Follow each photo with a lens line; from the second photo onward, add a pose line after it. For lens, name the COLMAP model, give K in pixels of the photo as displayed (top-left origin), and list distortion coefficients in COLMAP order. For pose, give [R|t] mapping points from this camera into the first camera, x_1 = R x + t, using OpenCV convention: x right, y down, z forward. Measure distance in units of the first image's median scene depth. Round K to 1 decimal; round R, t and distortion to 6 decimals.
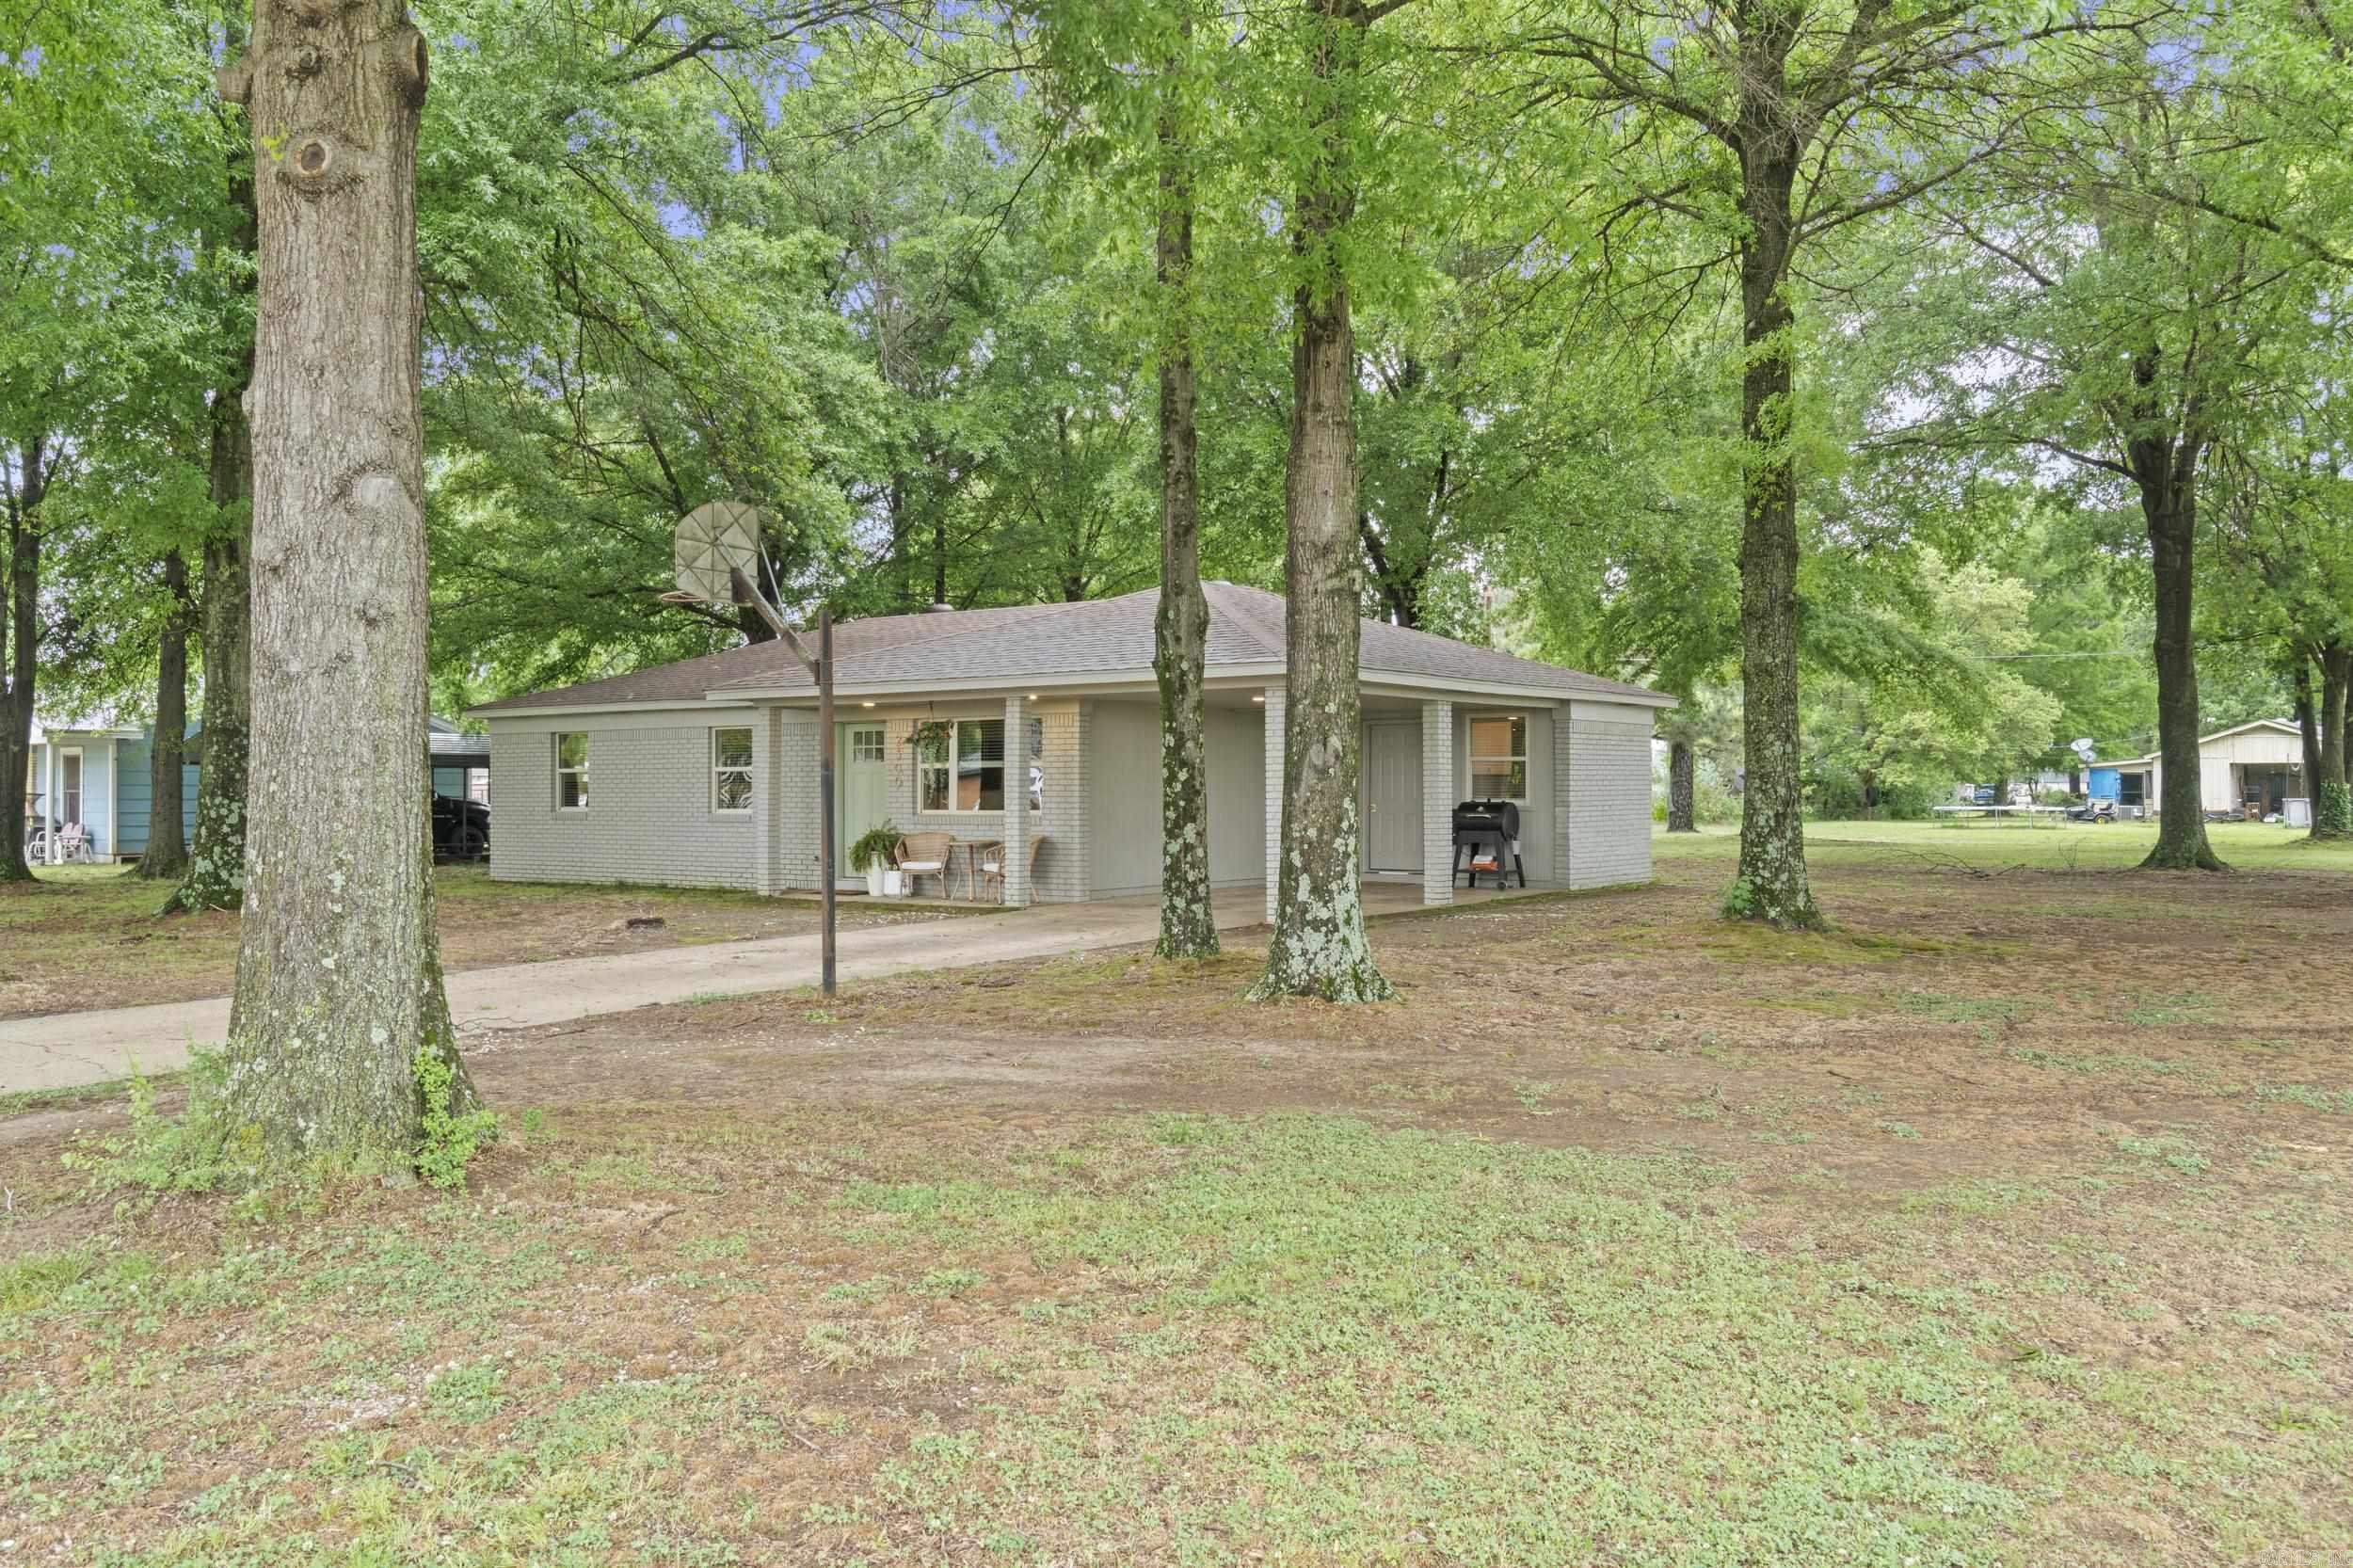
lens RADIAL K [[1821.7, 0, 1176.5], [0, 1821.7, 784.0], [0, 0, 1]] dist [0.069141, 0.000097]
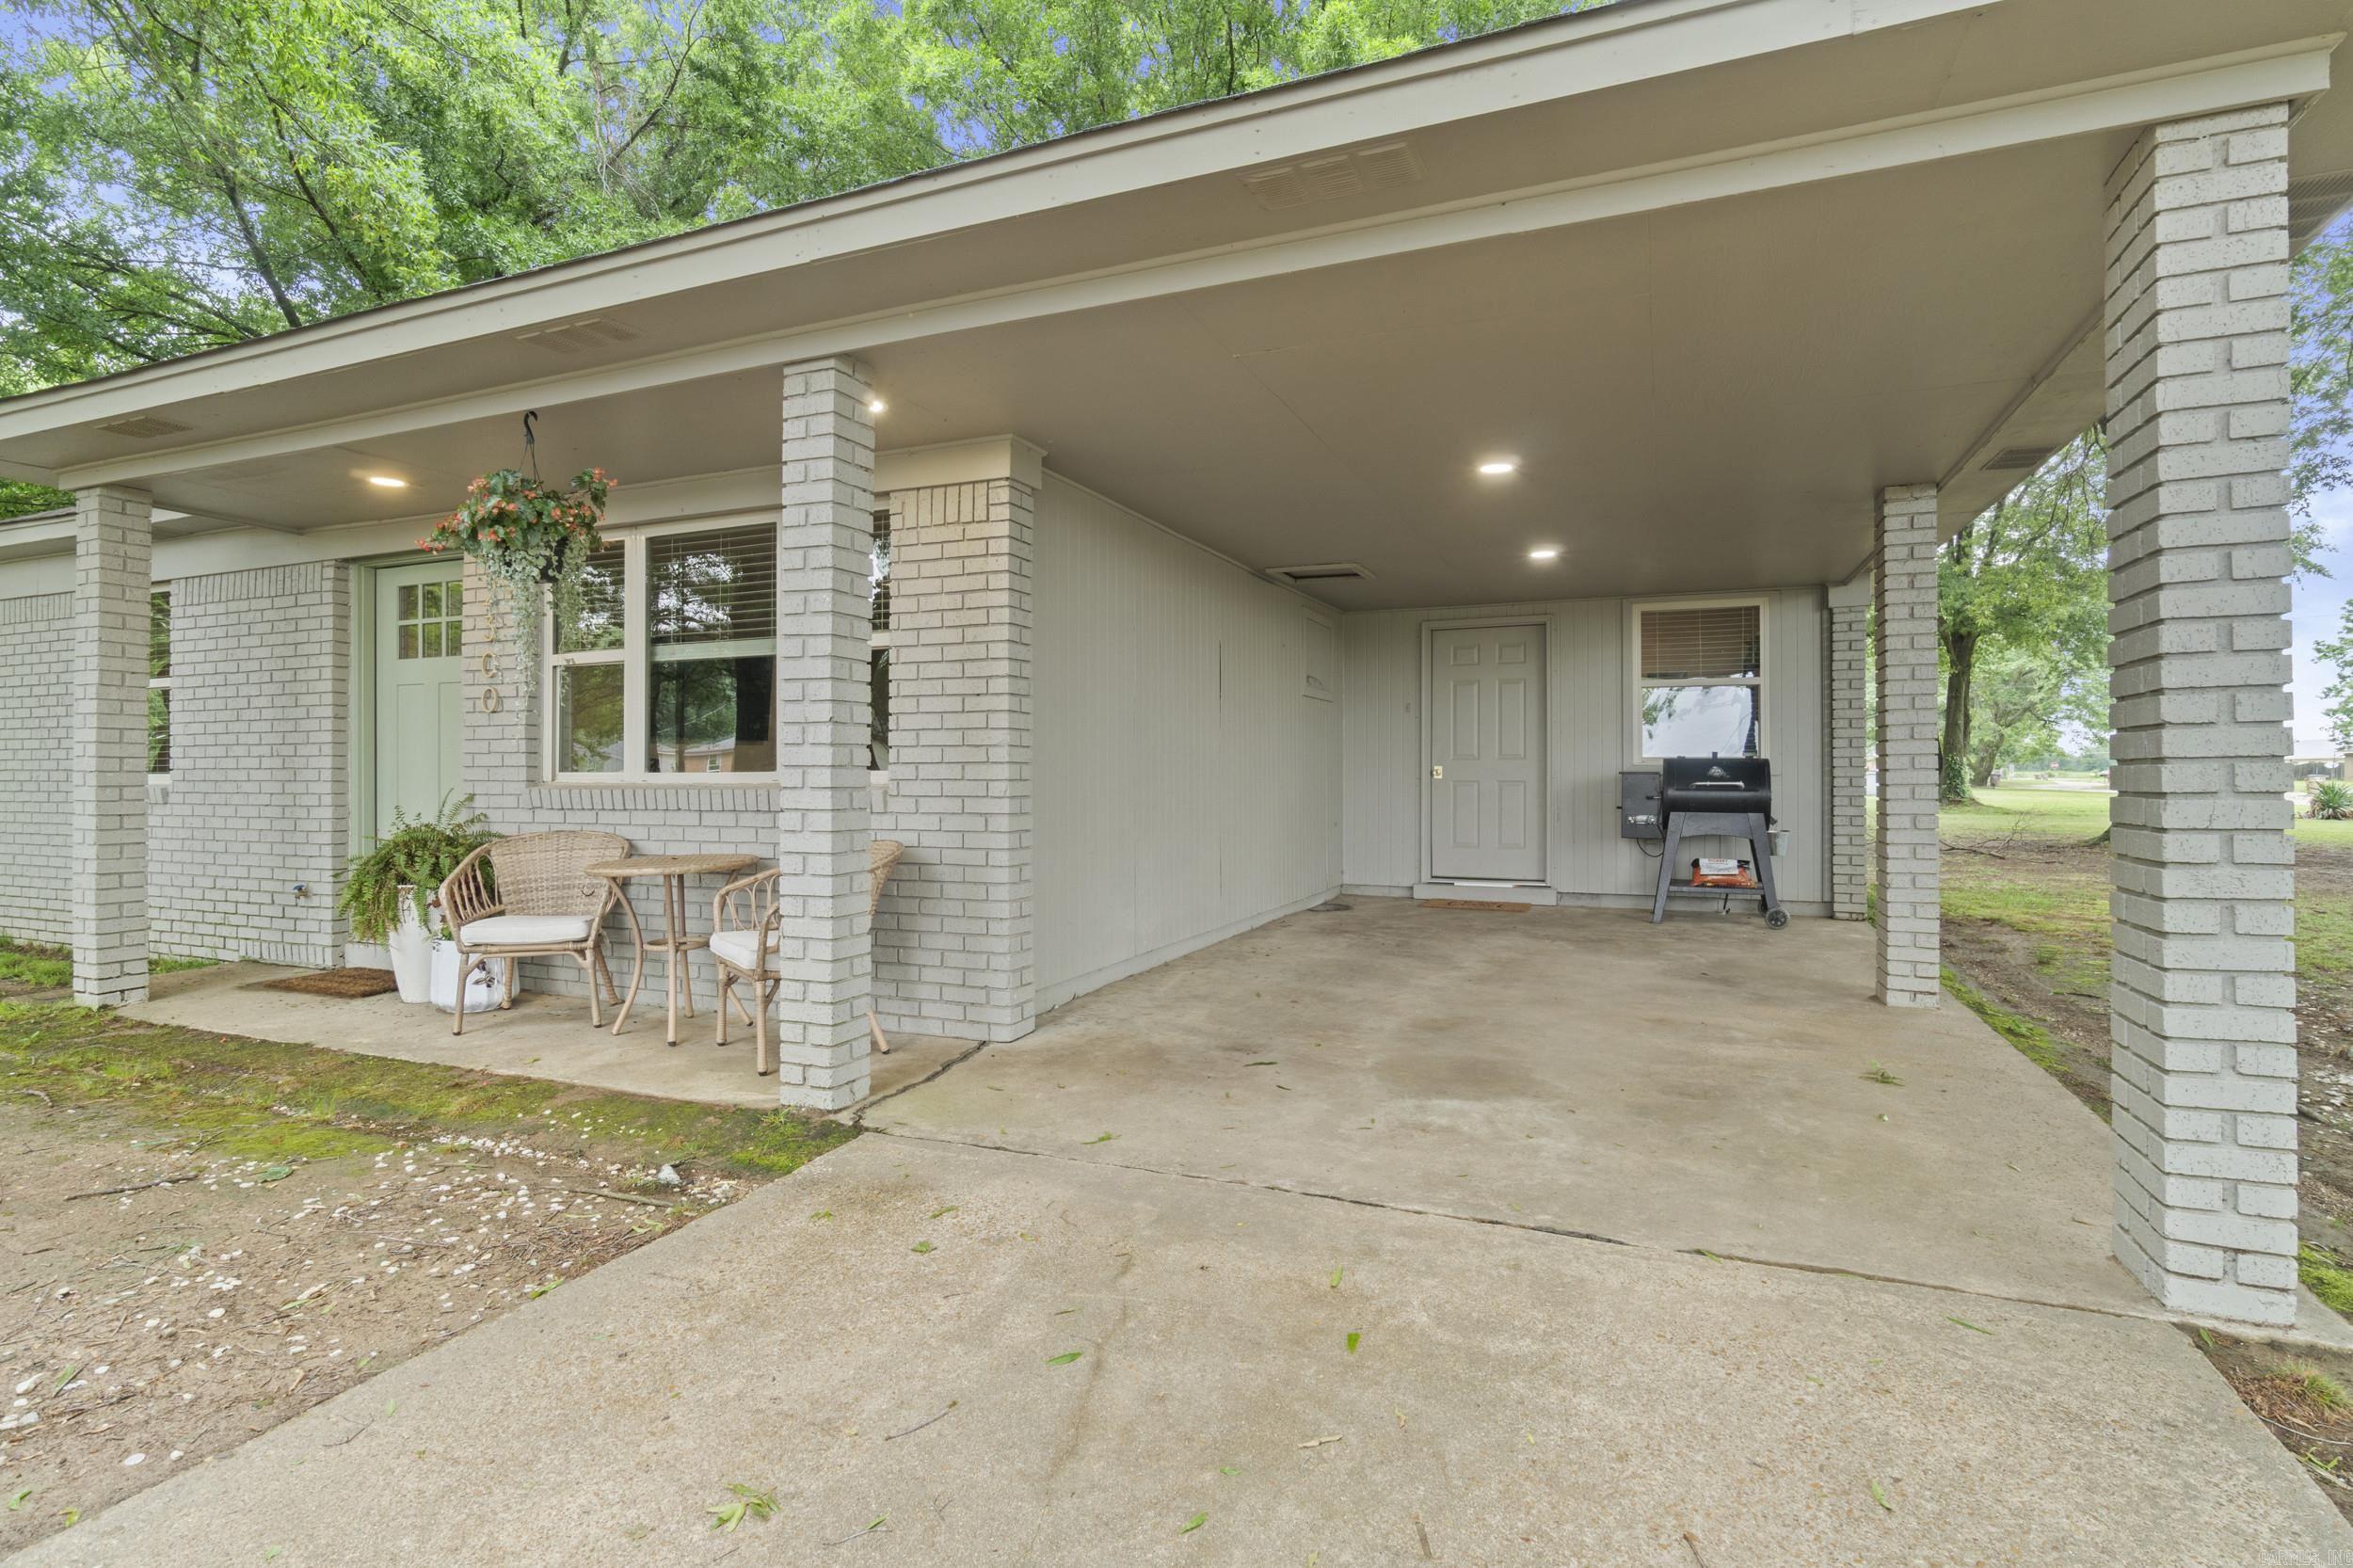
lens RADIAL K [[1171.3, 0, 1176.5], [0, 1171.3, 784.0], [0, 0, 1]] dist [0.000716, 0.000013]
pose [[0.972865, -0.002182, 0.231362, -0.070585], [-0.001103, 0.999900, 0.014069, 0.013300], [-0.231370, -0.013942, 0.972766, 0.745582]]
